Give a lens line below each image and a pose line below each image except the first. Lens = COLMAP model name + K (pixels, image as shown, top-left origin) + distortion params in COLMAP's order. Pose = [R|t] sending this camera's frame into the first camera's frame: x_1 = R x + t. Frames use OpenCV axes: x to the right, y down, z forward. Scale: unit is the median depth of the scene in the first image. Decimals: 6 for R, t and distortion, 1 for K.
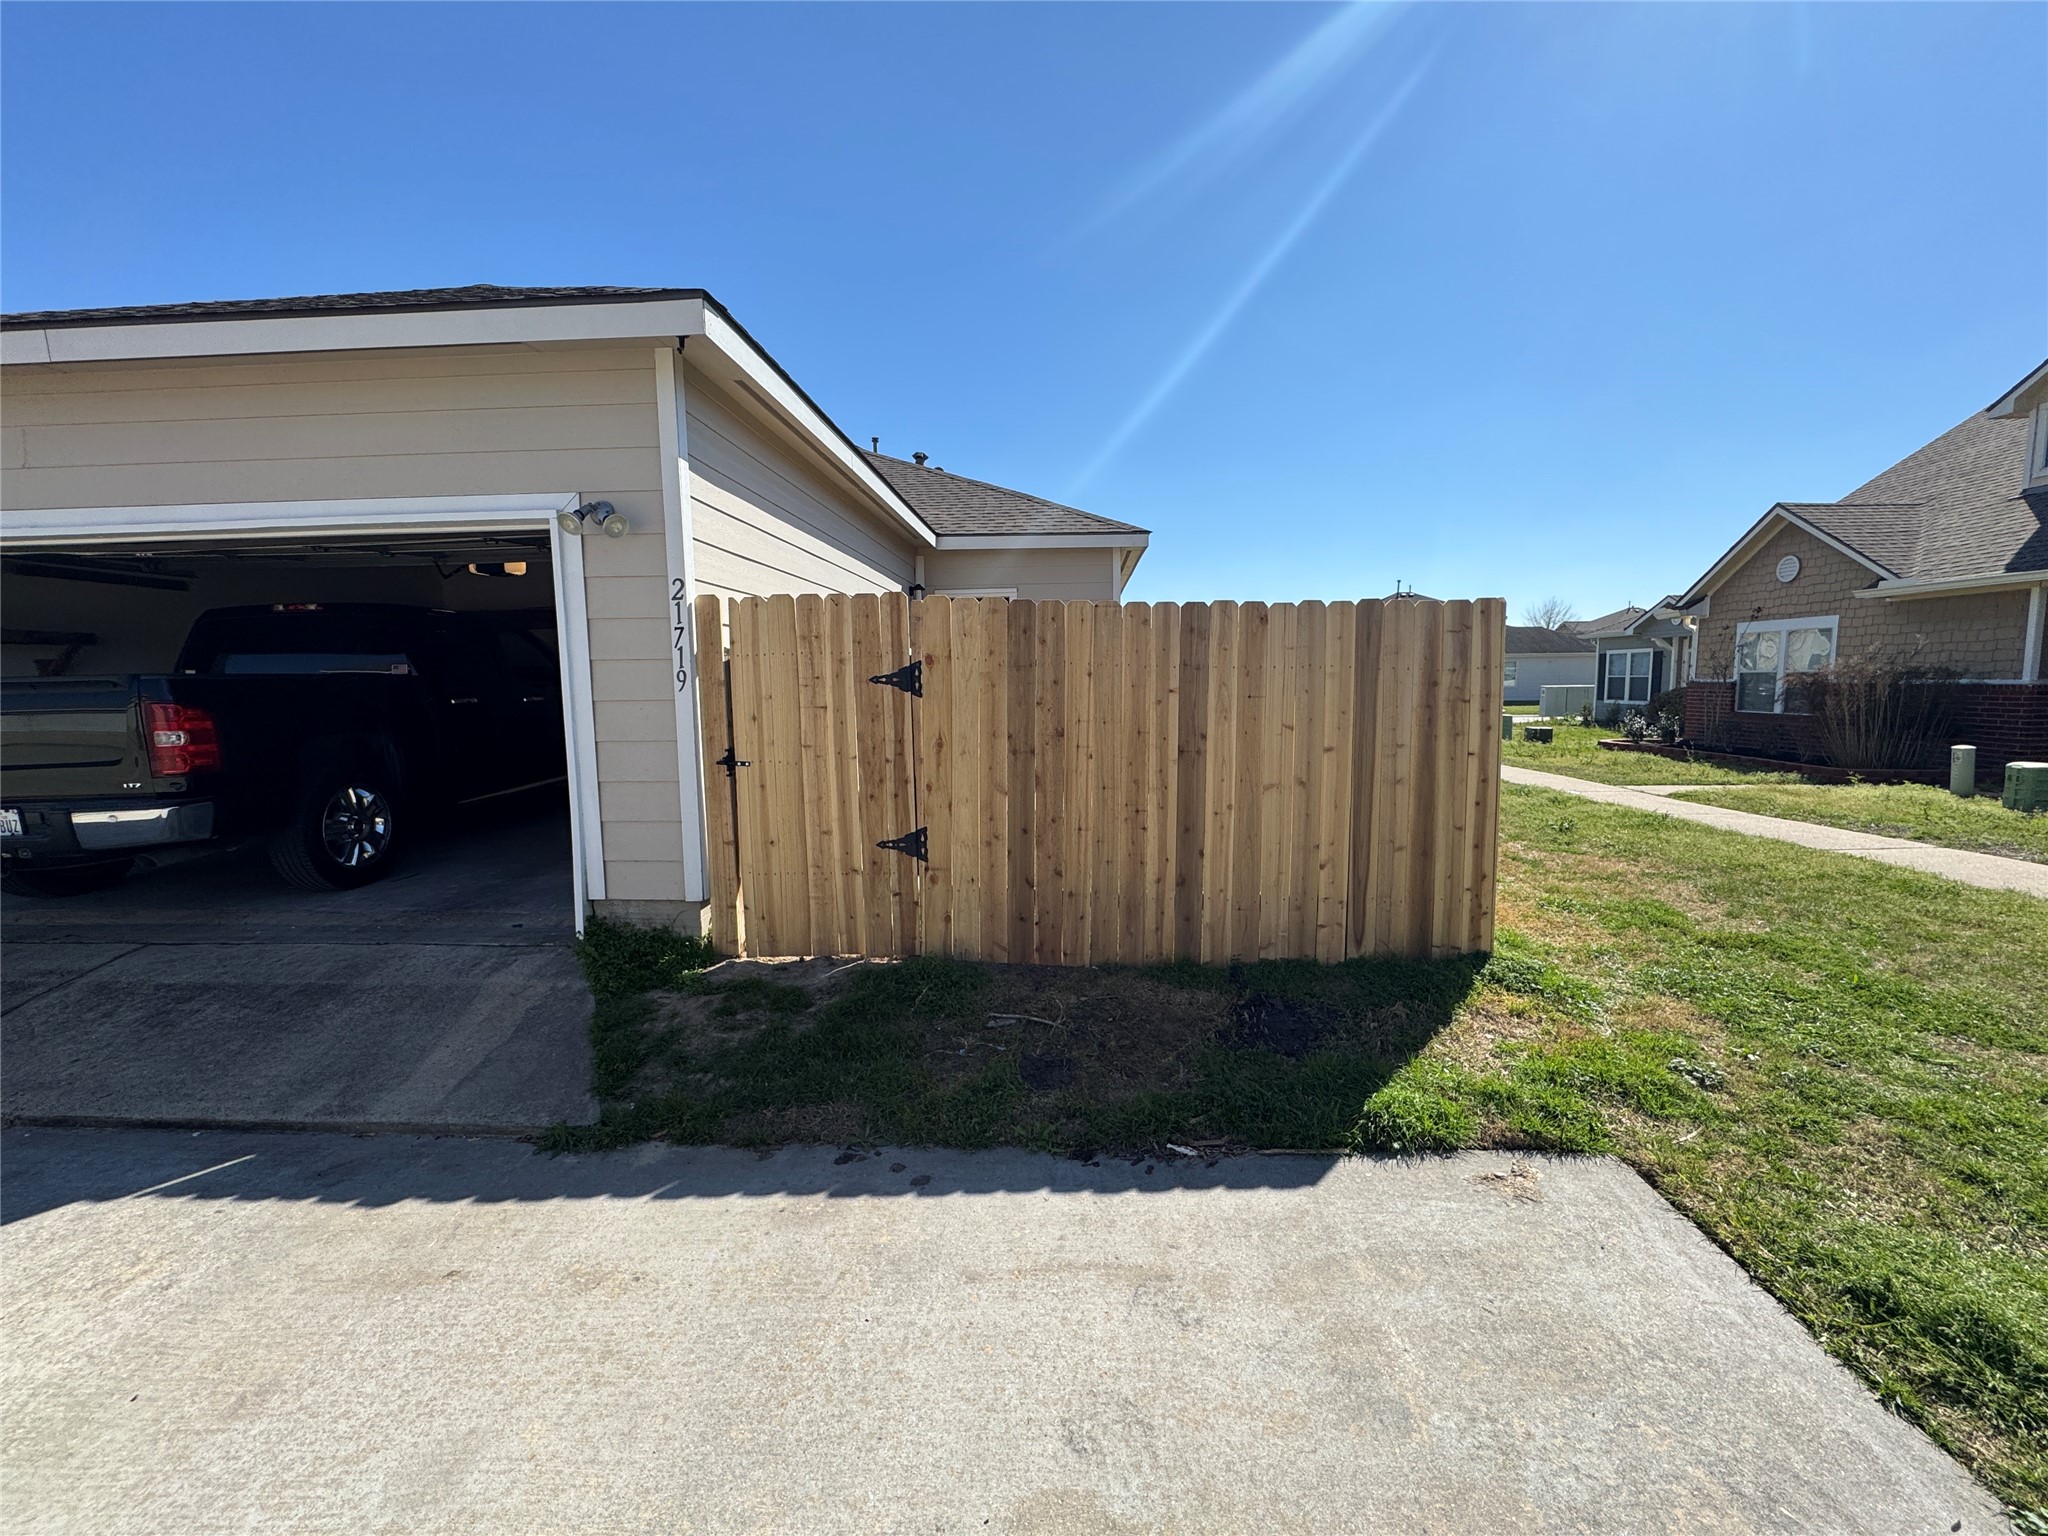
lens RADIAL K [[817.3, 0, 1025.8], [0, 817.3, 763.1], [0, 0, 1]] dist [-0.004081, 0.000600]
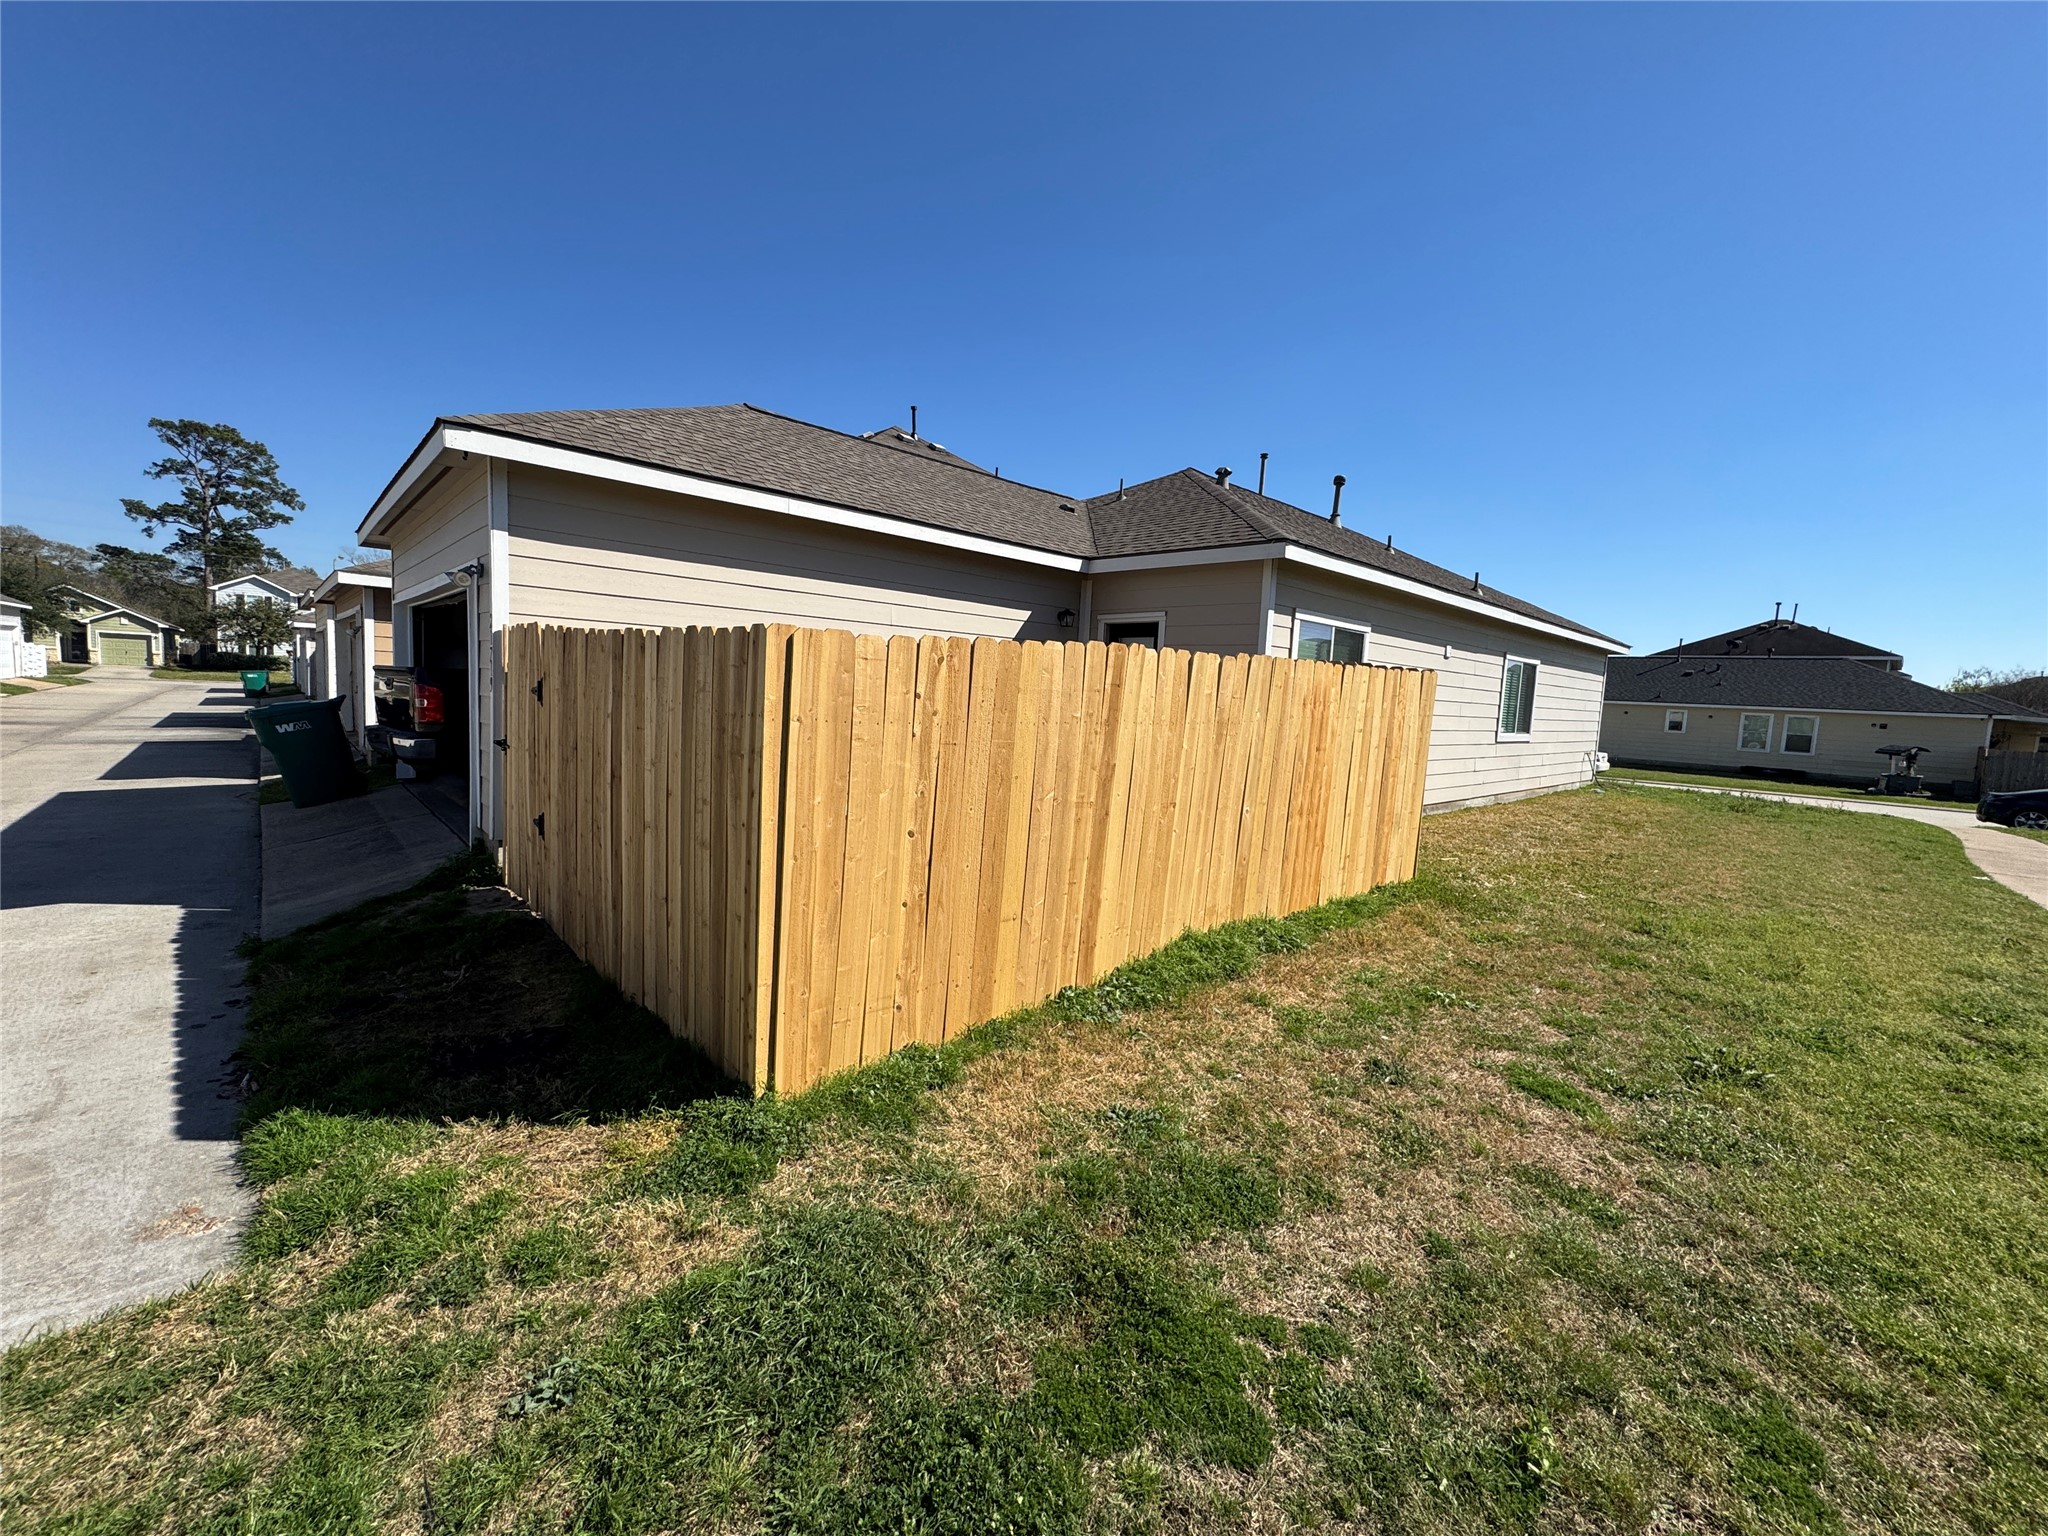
lens RADIAL K [[817.3, 0, 1030.2], [0, 817.3, 776.2], [0, 0, 1]] dist [-0.004081, 0.000600]
pose [[0.723397, 0.122942, -0.679398, 1.266839], [-0.134172, 0.990292, 0.036339, -0.120845], [0.677270, 0.064869, 0.732870, 0.619882]]
